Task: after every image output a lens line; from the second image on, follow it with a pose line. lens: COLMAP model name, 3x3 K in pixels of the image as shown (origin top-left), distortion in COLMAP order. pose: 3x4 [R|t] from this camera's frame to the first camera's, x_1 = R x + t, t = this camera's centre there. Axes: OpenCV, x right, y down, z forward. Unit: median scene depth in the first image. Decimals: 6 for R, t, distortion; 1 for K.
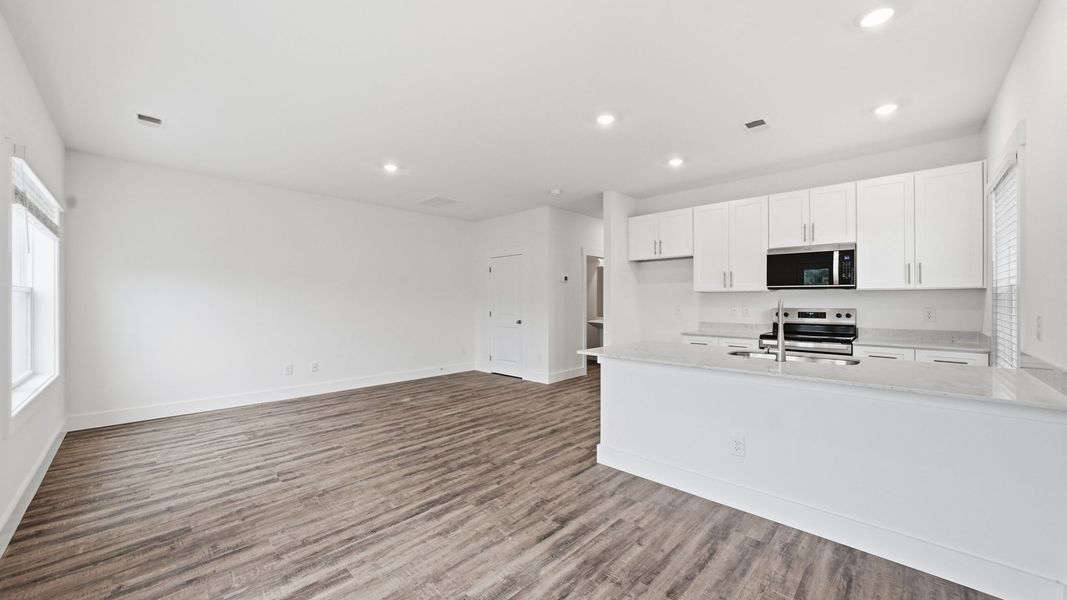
lens RADIAL K [[379.5, 0, 532.9], [0, 379.5, 300.4], [0, 0, 1]] dist [-0.002316, 0.000026]
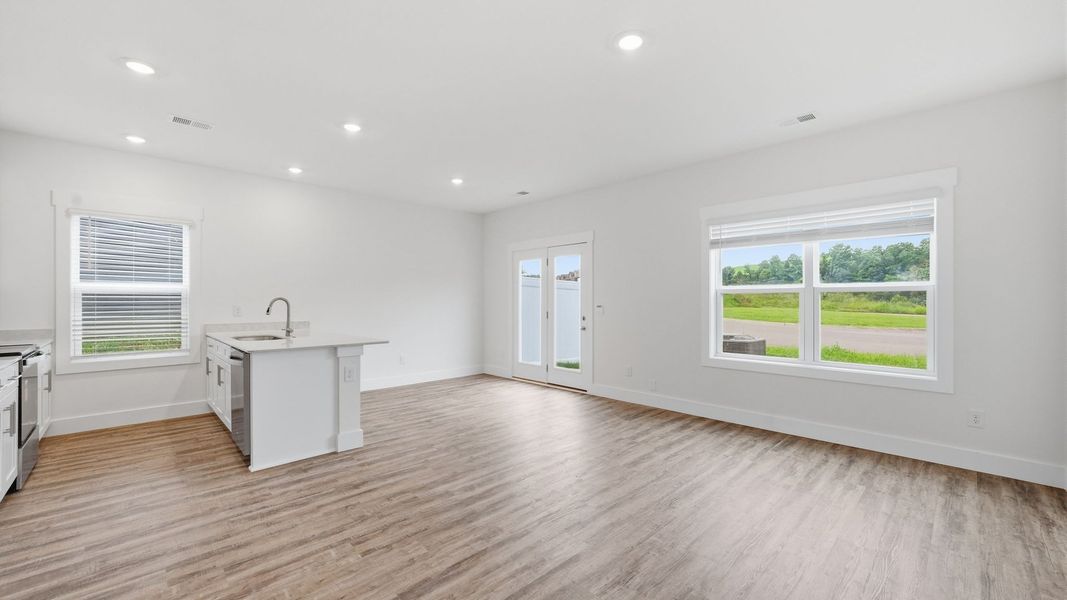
lens RADIAL K [[424.8, 0, 532.5], [0, 424.8, 301.6], [0, 0, 1]] dist [-0.003045, 0.000404]
pose [[-0.999266, 0.003171, 0.038174, -0.330510], [0.003146, 0.999995, -0.000733, 0.009665], [-0.038177, -0.000613, -0.999271, 1.981422]]
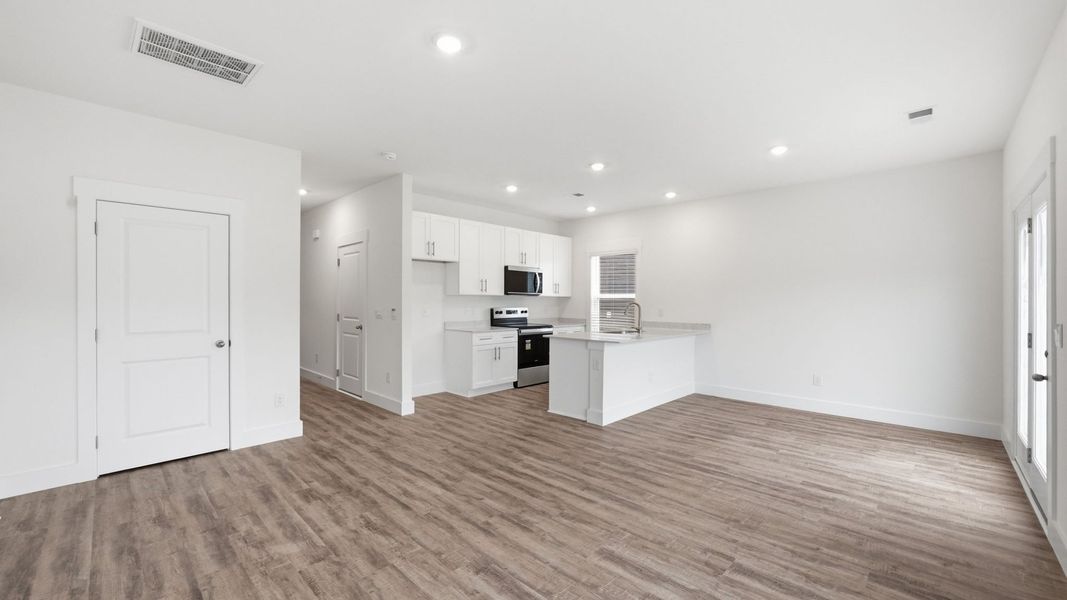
lens RADIAL K [[424.8, 0, 535.8], [0, 424.8, 301.1], [0, 0, 1]] dist [-0.003045, 0.000404]
pose [[0.002304, 0.004119, 0.999989, -1.173232], [-0.006693, 0.999969, -0.004104, 0.000934], [-0.999975, -0.006684, 0.002331, 1.104862]]
